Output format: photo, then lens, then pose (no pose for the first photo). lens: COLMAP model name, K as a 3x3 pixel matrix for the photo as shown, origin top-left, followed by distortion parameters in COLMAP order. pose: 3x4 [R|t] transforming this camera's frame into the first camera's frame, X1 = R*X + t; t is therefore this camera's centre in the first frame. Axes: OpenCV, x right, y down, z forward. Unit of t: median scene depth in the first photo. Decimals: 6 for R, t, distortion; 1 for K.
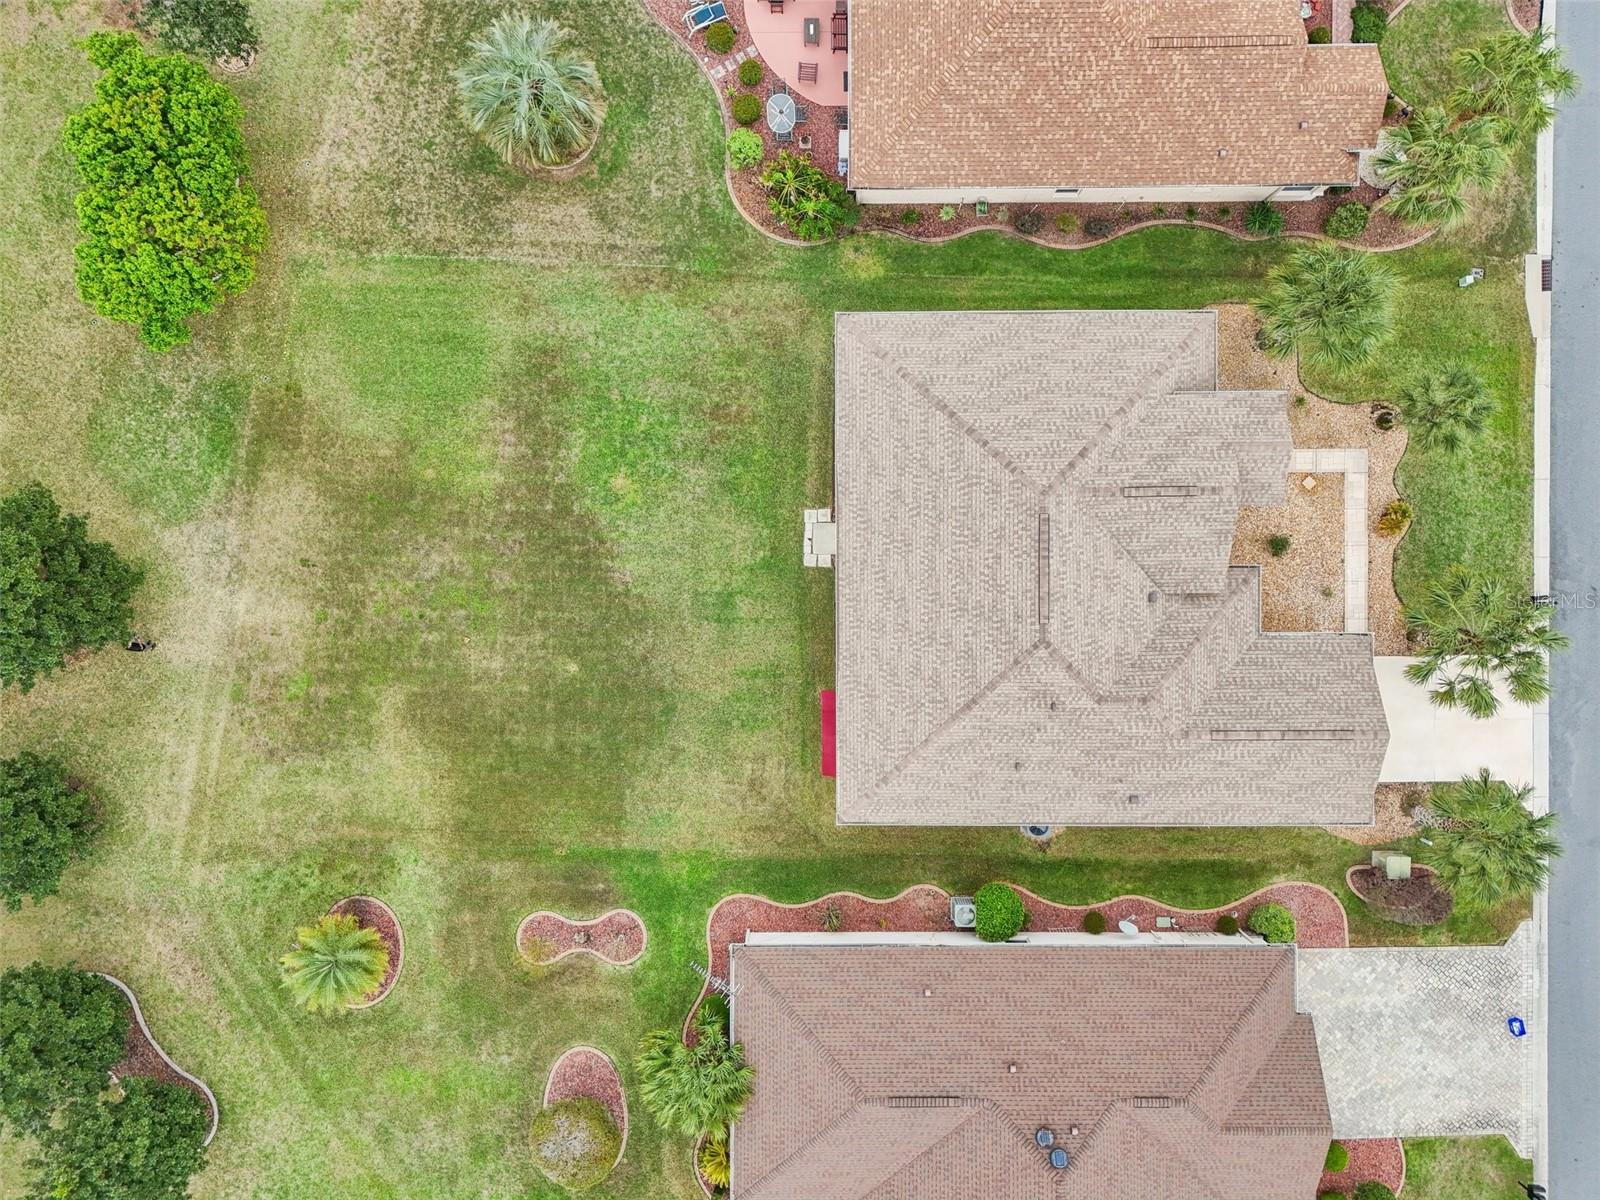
lens RADIAL K [[1179.3, 0, 801.6], [0, 1179.3, 599.8], [0, 0, 1]] dist [0.073918, -0.058748]
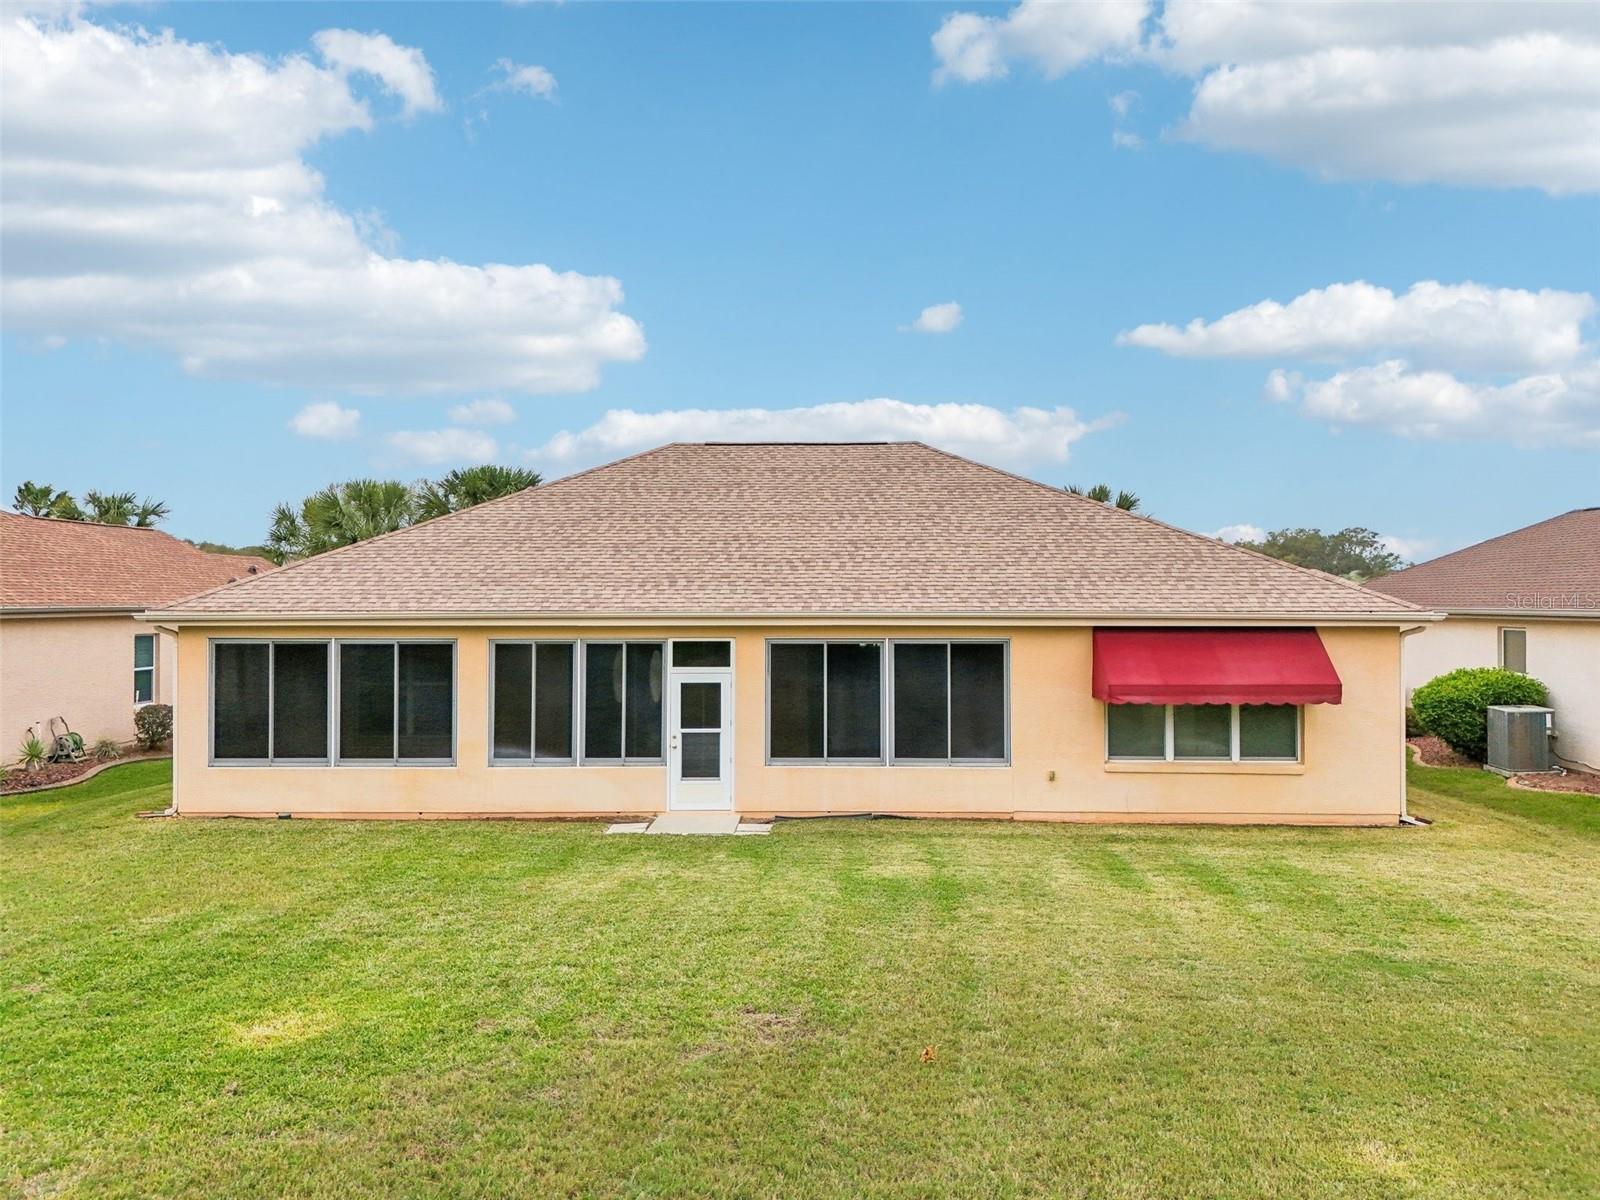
lens RADIAL K [[1191.7, 0, 800.0], [0, 1191.7, 600.0], [0, 0, 1]] dist [0.113127, -0.139054]
pose [[0.024035, -0.001720, 0.999710, -0.347362], [0.999637, -0.012156, -0.024054, -0.009993], [0.012193, 0.999925, 0.001427, 0.934638]]
